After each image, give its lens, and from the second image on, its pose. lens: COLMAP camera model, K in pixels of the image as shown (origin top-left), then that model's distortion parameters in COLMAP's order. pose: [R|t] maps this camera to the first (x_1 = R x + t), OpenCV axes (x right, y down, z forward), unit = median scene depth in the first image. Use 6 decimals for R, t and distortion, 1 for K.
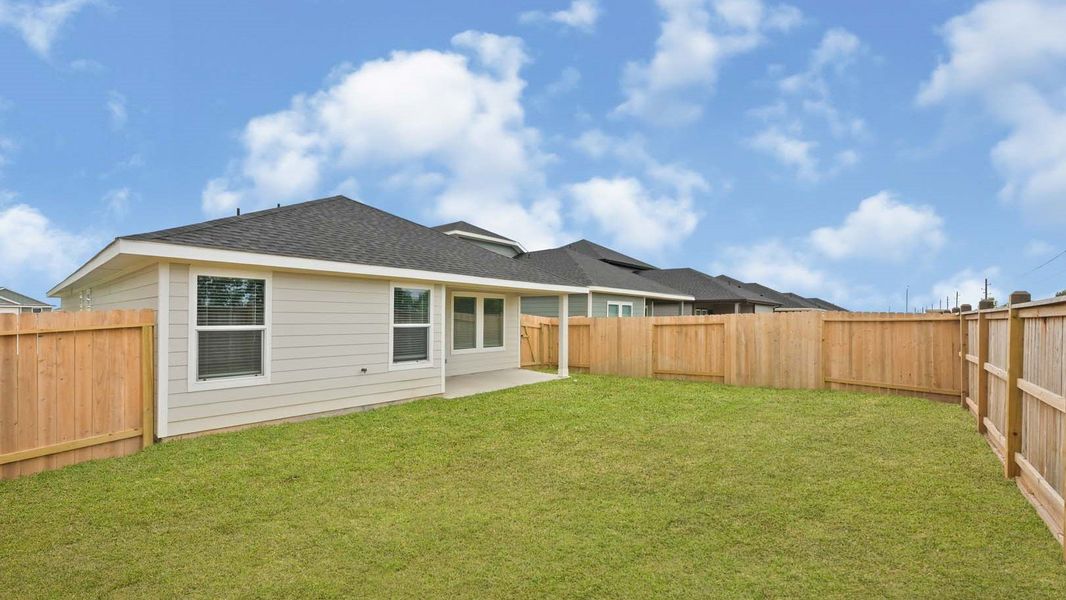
lens RADIAL K [[444.4, 0, 533.0], [0, 444.4, 300.0], [0, 0, 1]] dist [0.000416, 0.000014]
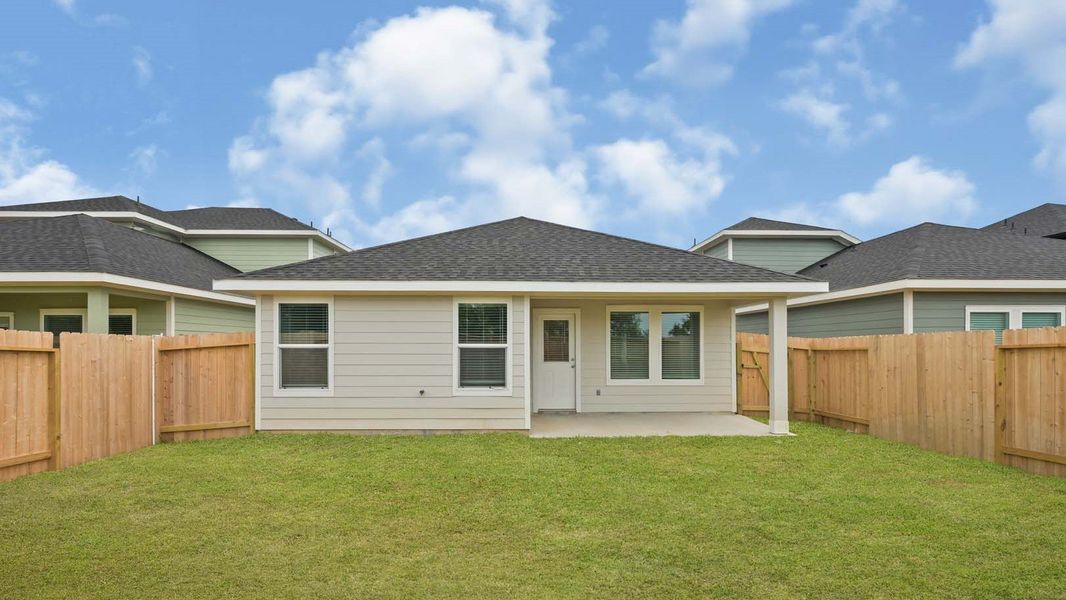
lens RADIAL K [[451.2, 0, 520.8], [0, 451.2, 342.0], [0, 0, 1]] dist [-0.000718, -0.000036]
pose [[0.655452, -0.010981, -0.755157, 0.440373], [0.032512, 0.999378, 0.013687, 0.040019], [0.754537, -0.033523, 0.655401, 0.478862]]
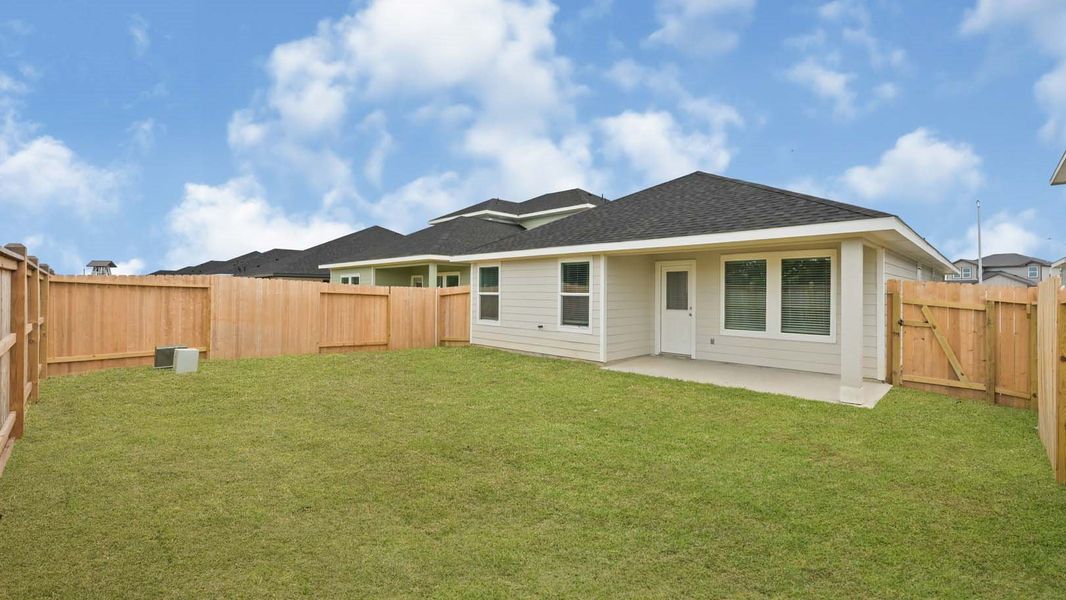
lens RADIAL K [[444.4, 0, 533.0], [0, 444.4, 300.0], [0, 0, 1]] dist [0.000416, 0.000014]
pose [[-0.086392, 0.010708, -0.996204, 0.868117], [0.031136, 0.999483, 0.008043, 0.058822], [0.995775, -0.030323, -0.086680, 0.990011]]
